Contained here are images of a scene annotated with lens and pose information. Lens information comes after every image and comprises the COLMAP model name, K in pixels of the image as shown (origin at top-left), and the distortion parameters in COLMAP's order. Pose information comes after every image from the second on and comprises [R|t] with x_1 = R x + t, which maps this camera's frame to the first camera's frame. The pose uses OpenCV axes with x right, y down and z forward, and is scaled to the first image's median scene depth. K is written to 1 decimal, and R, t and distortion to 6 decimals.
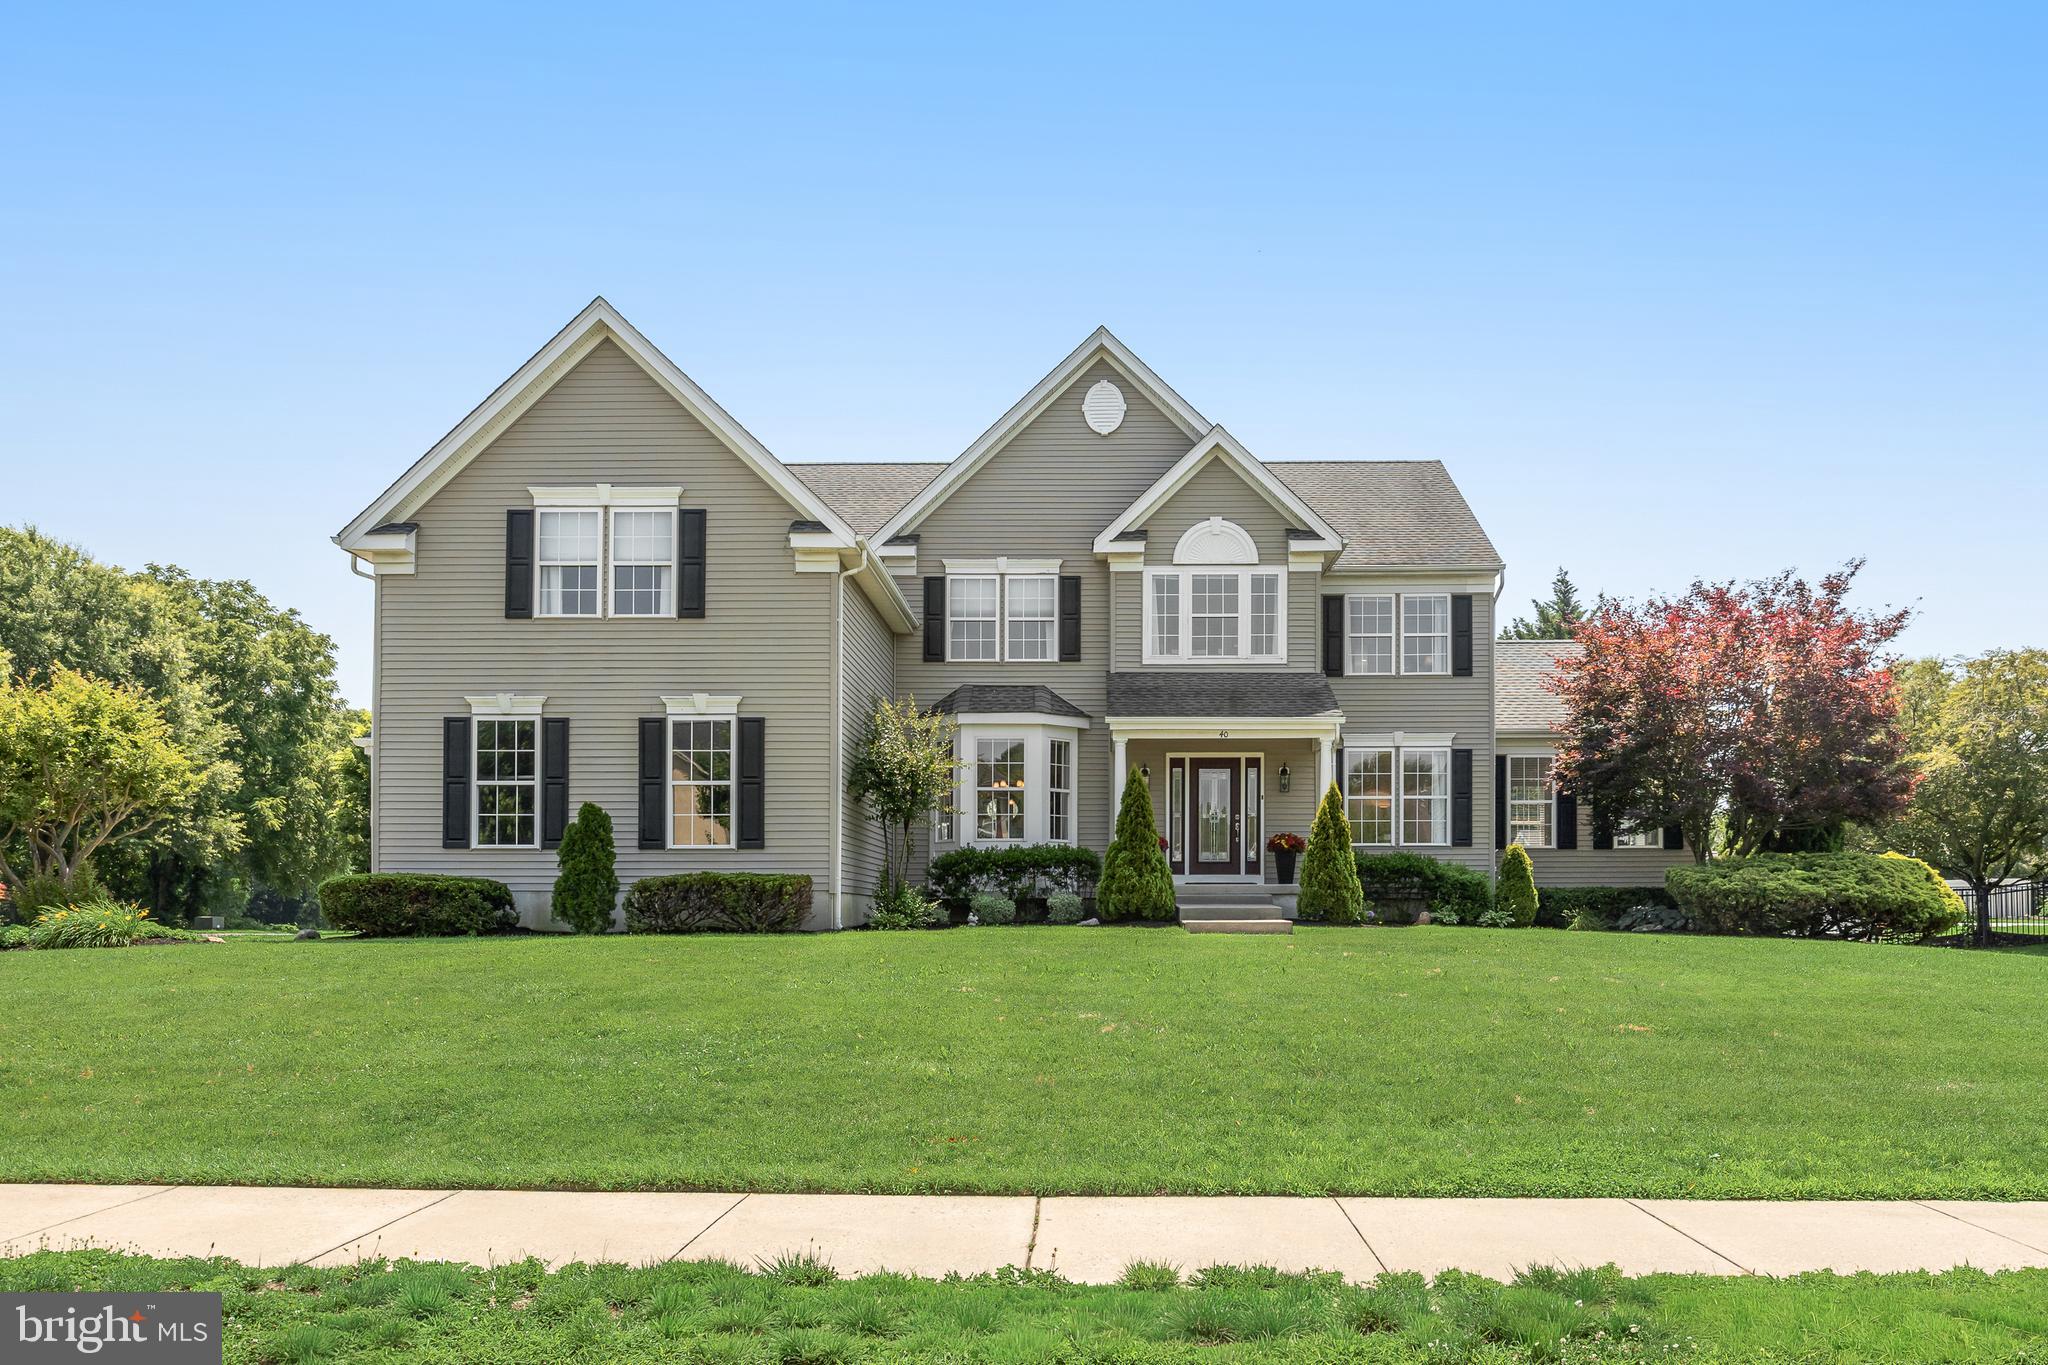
lens RADIAL K [[1294.8, 0, 1024.0], [0, 1294.8, 682.5], [0, 0, 1]] dist [0.020157, -0.000294]
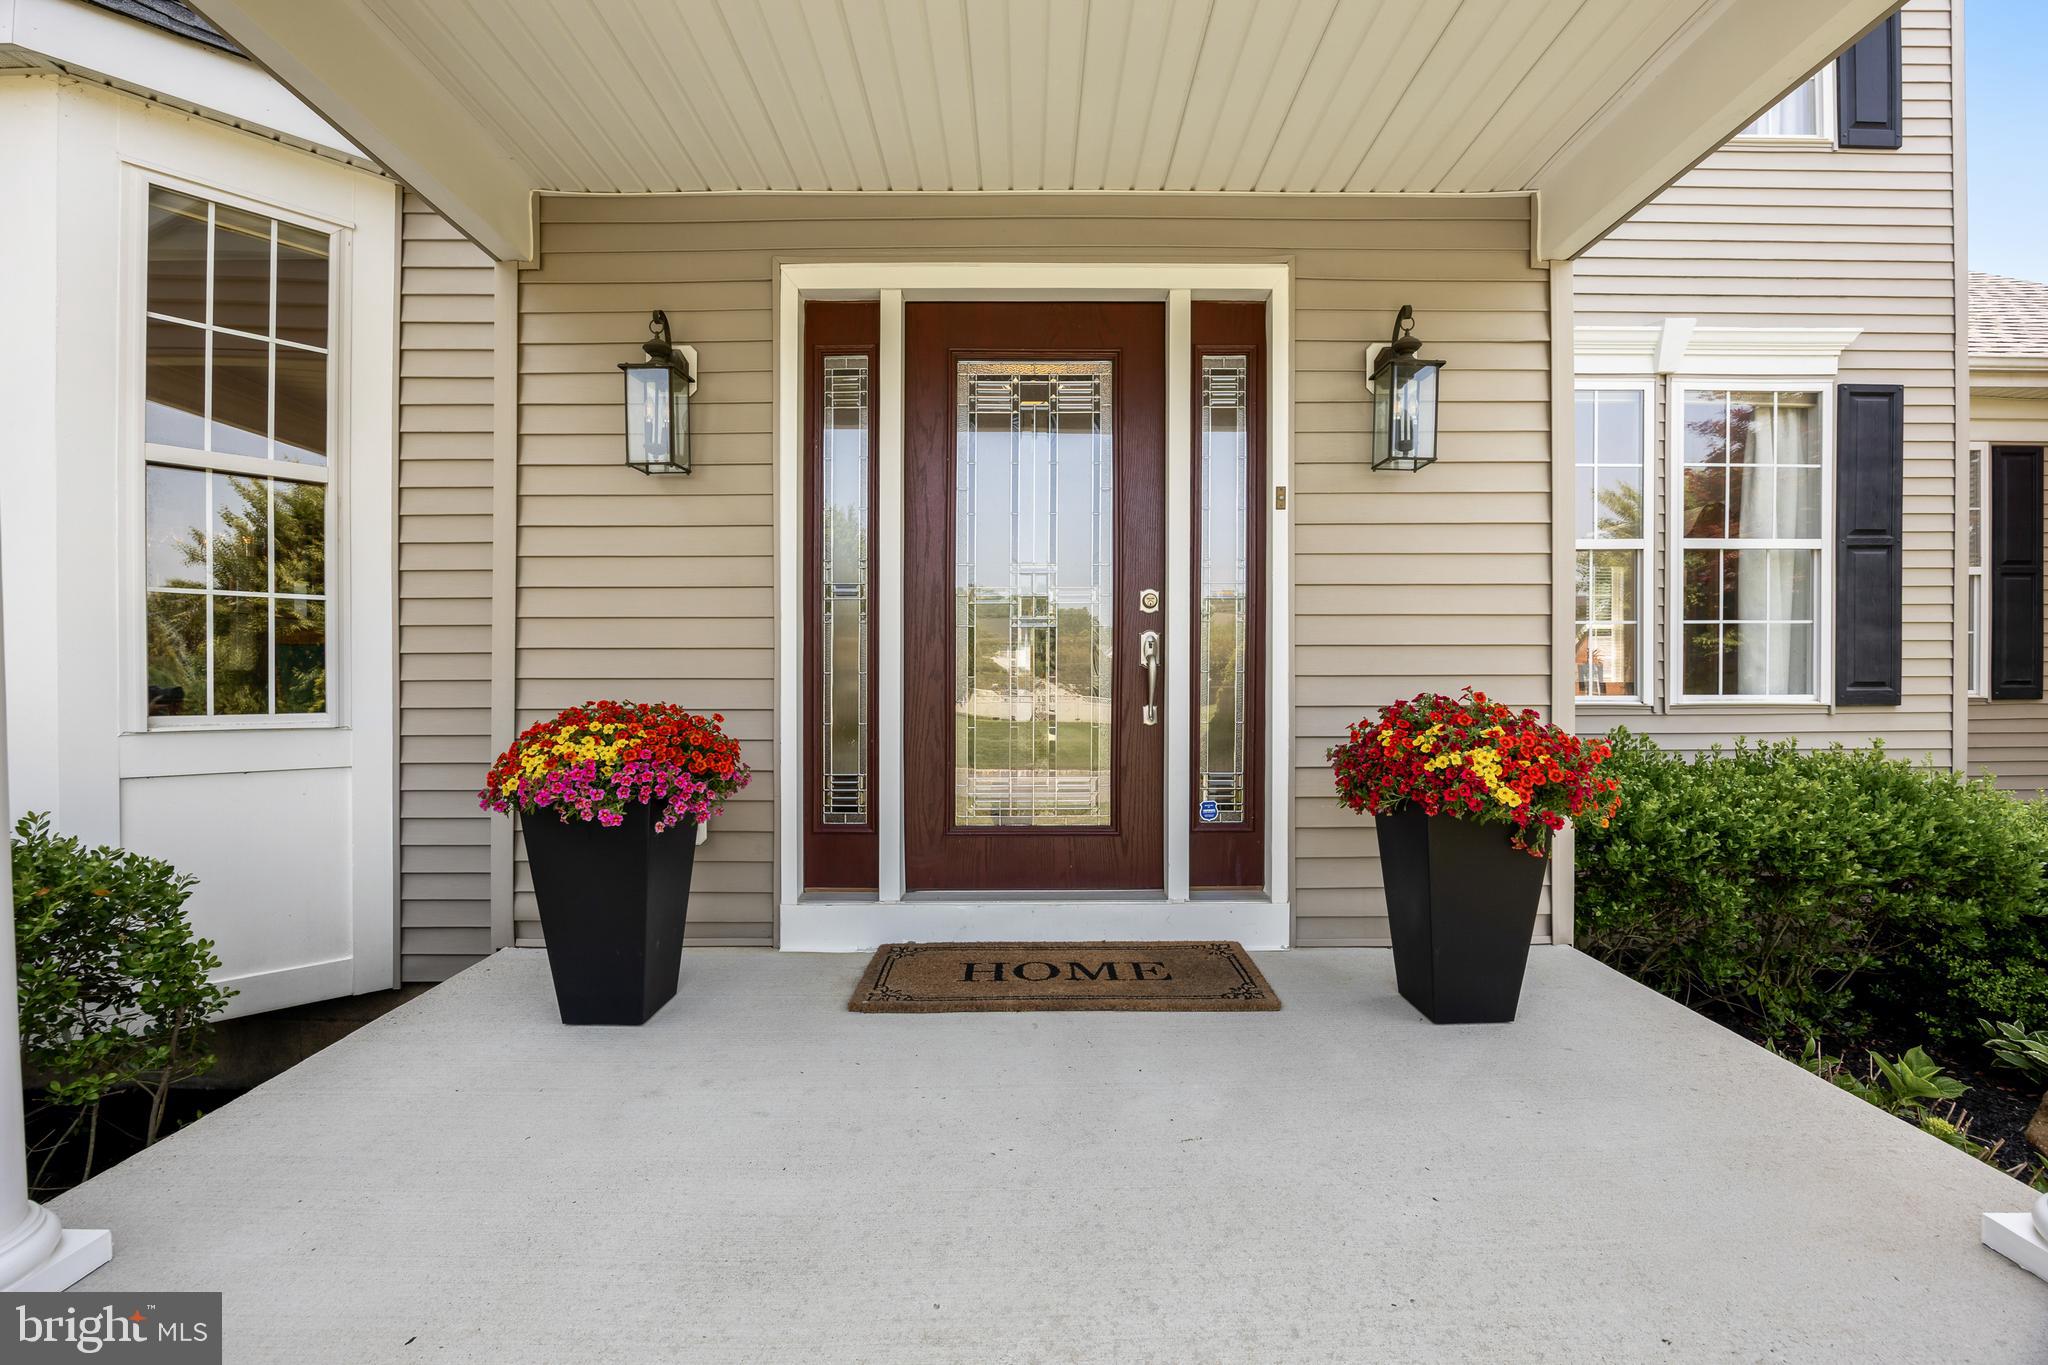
lens RADIAL K [[884.7, 0, 1024.0], [0, 884.7, 682.5], [0, 0, 1]] dist [-0.037365, -0.000032]
pose [[0.997648, -0.010460, 0.067748, 0.133924], [-0.000367, 0.987462, 0.157860, 0.092756], [-0.068550, -0.157513, 0.985135, 0.848827]]
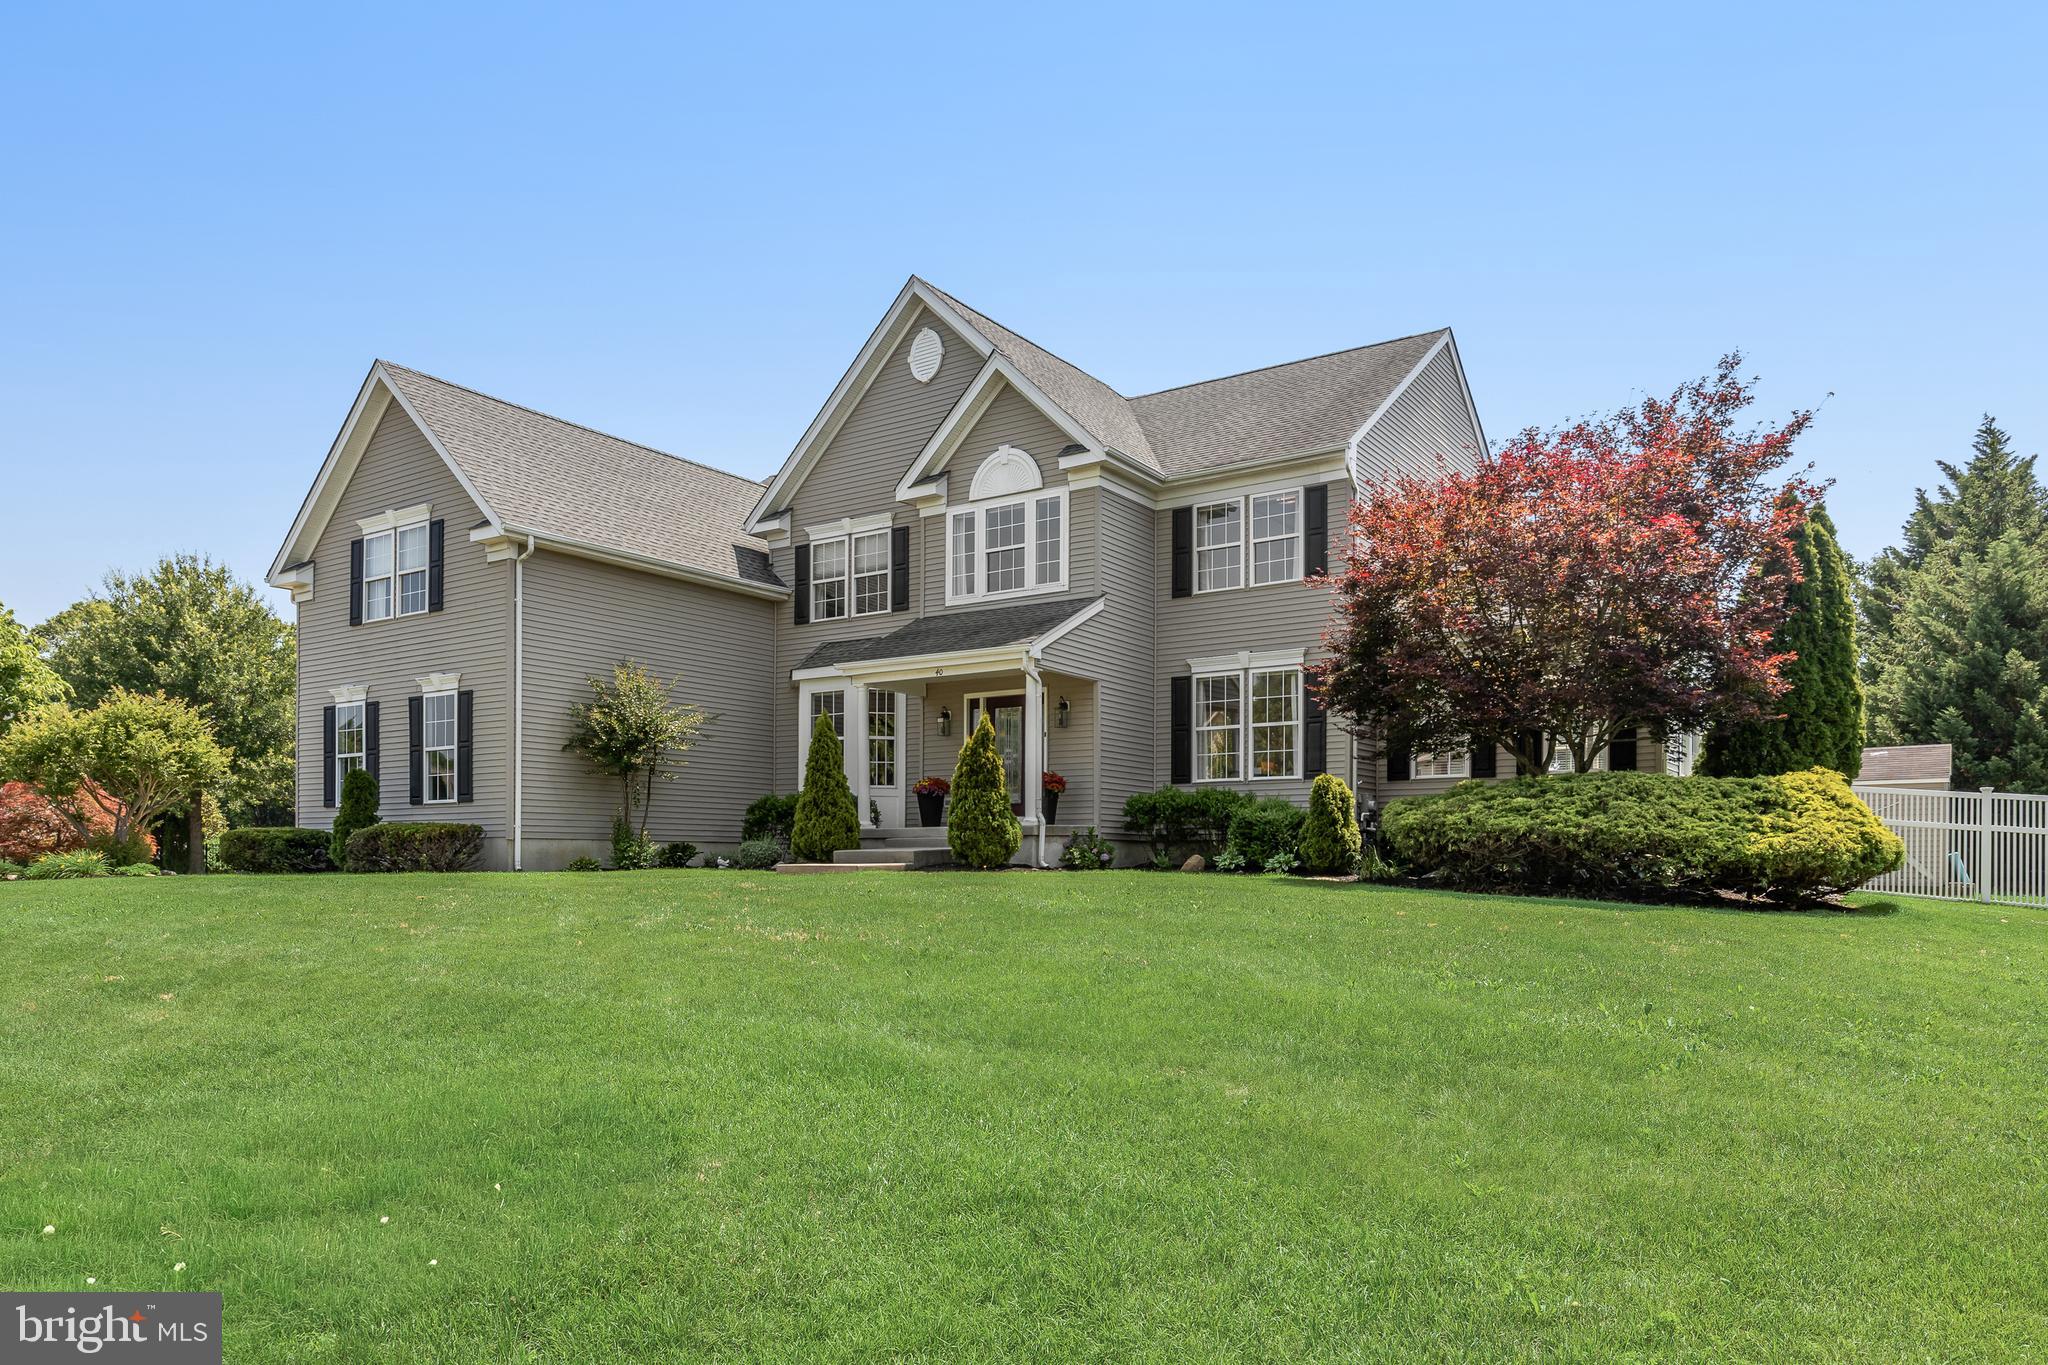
lens RADIAL K [[1099.4, 0, 1024.0], [0, 1099.4, 682.5], [0, 0, 1]] dist [0.005159, 0.001257]
pose [[0.872340, -0.067636, -0.484199, 0.547076], [0.086020, 0.996168, 0.015825, 0.035755], [0.481273, -0.055456, 0.874815, 0.285412]]
